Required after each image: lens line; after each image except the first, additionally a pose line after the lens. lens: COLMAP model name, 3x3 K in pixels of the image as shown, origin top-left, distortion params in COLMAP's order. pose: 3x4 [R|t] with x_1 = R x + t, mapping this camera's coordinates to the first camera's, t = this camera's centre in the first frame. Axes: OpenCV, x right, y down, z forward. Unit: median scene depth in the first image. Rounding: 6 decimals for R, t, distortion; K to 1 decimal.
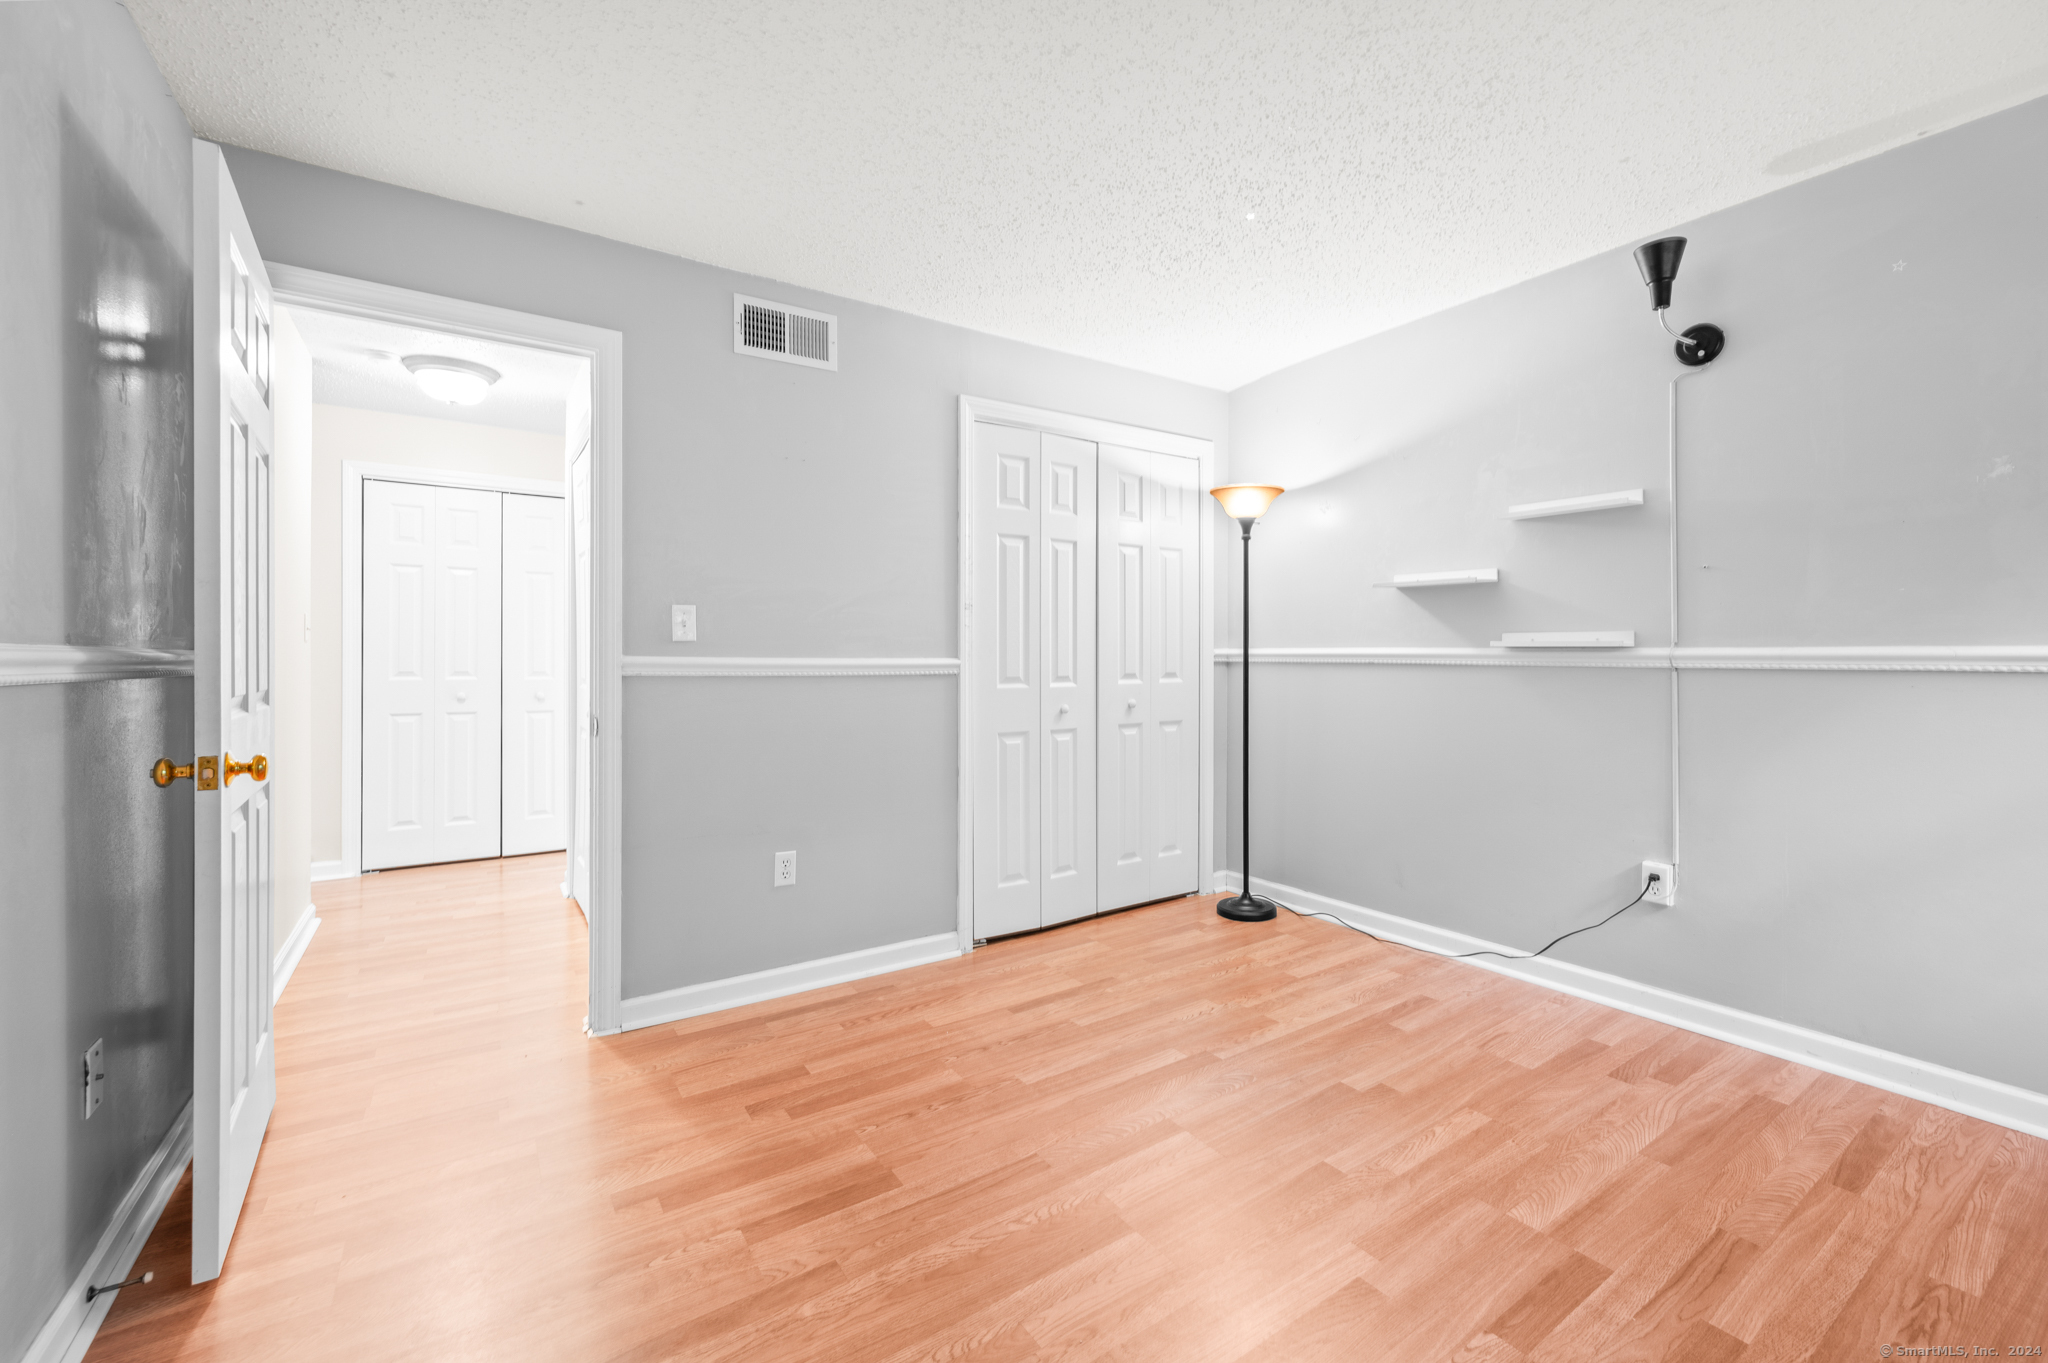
lens RADIAL K [[870.9, 0, 1024.0], [0, 870.9, 681.5], [0, 0, 1]] dist [0.000174, -0.000211]
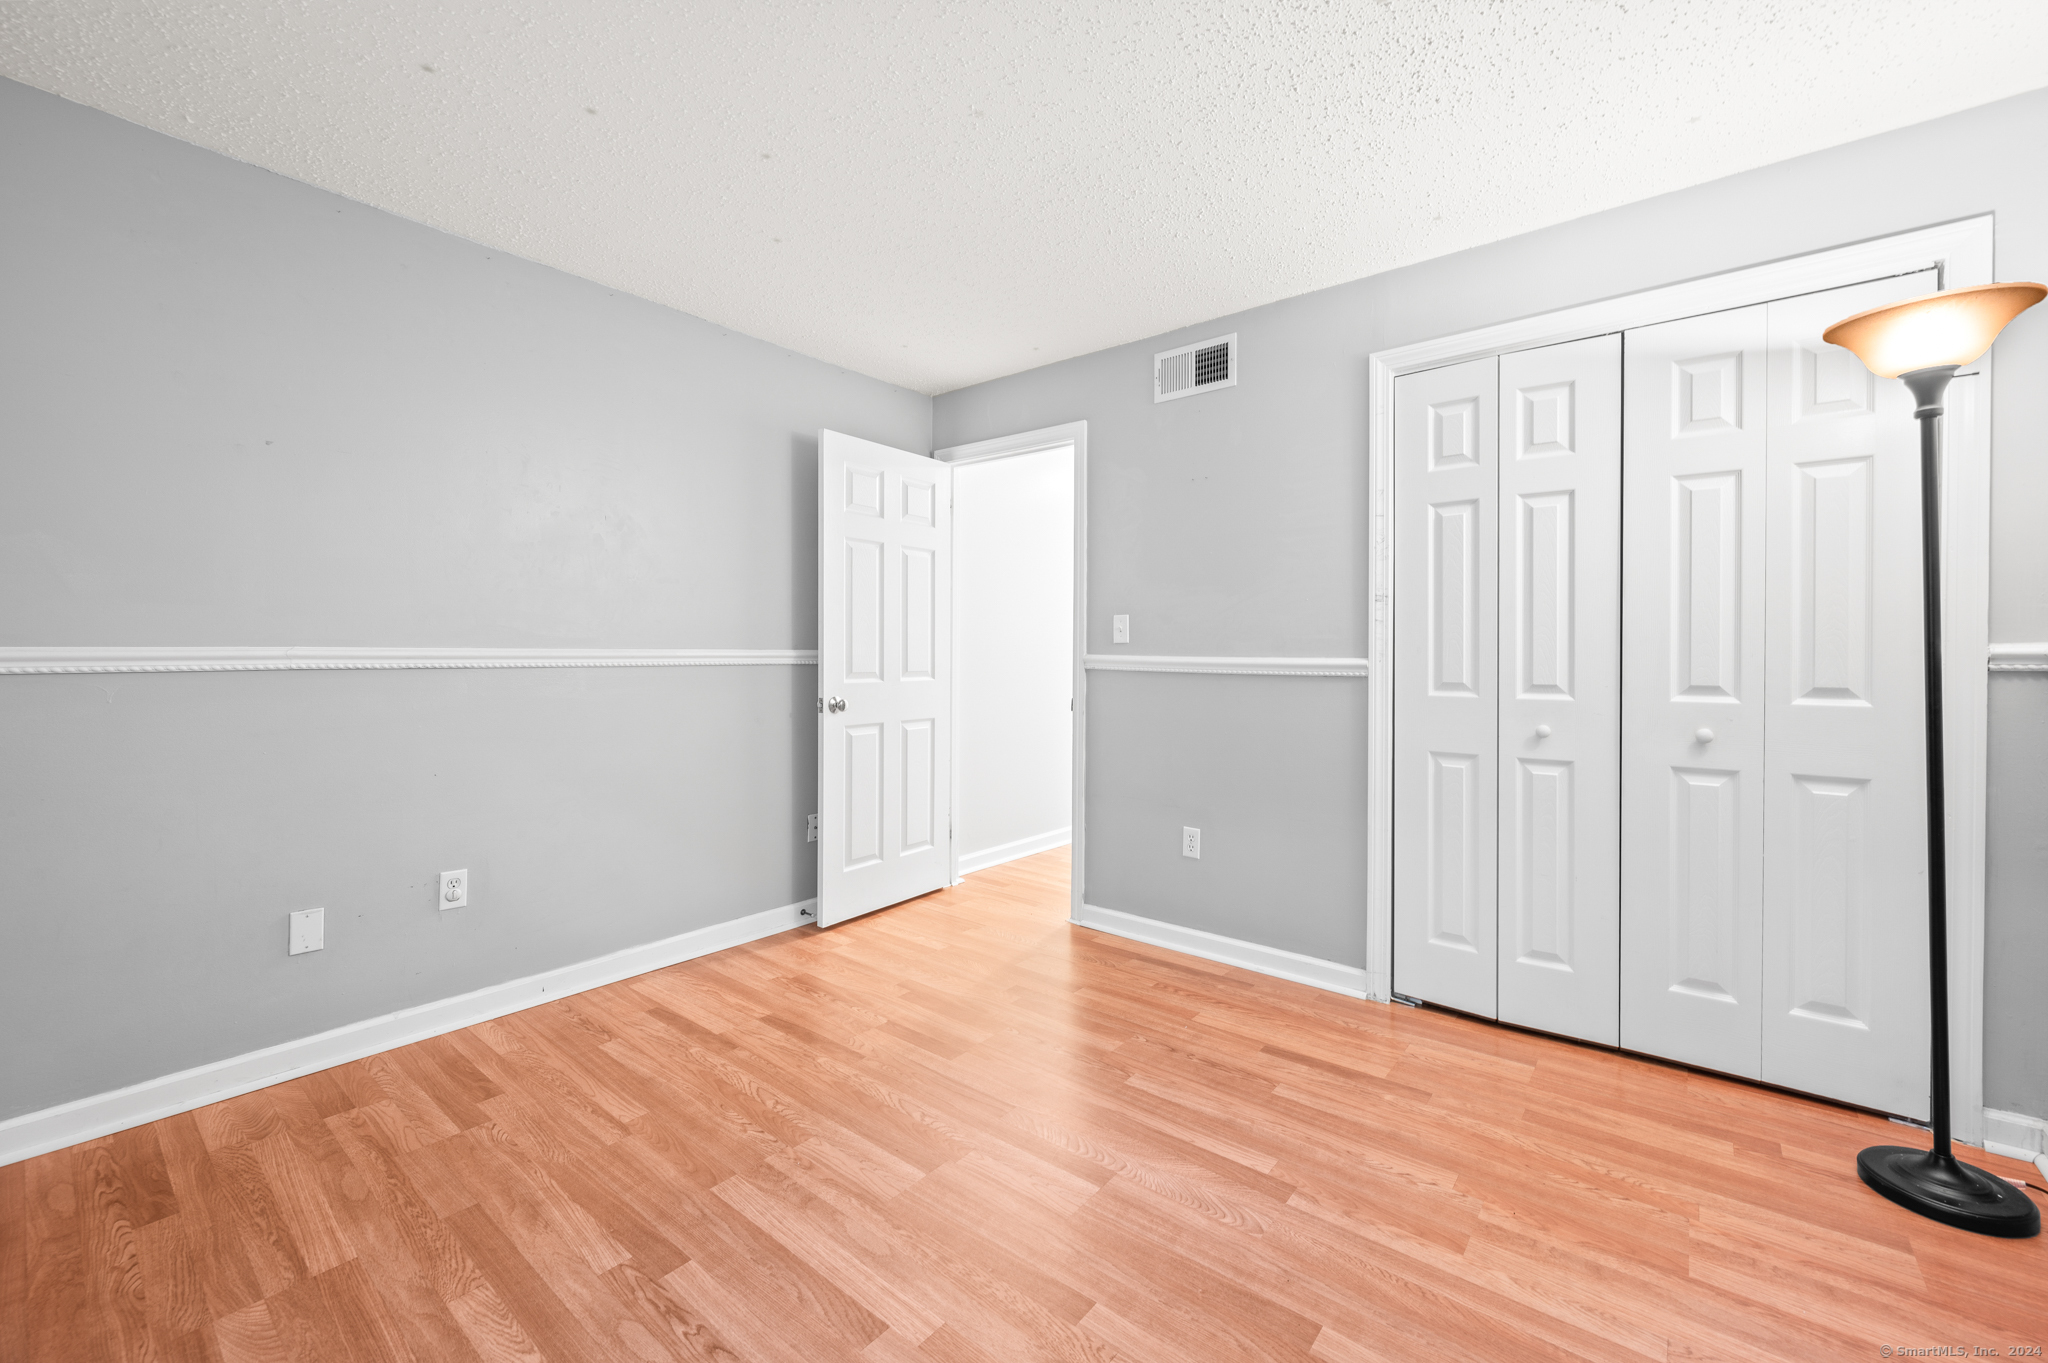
lens RADIAL K [[832.2, 0, 1029.3], [0, 832.2, 681.7], [0, 0, 1]] dist [0.000608, 0.000188]
pose [[0.276652, 0.035541, -0.960313, 0.680168], [-0.030125, 0.999145, 0.028300, -0.018037], [0.960498, 0.021101, 0.277486, 0.478641]]
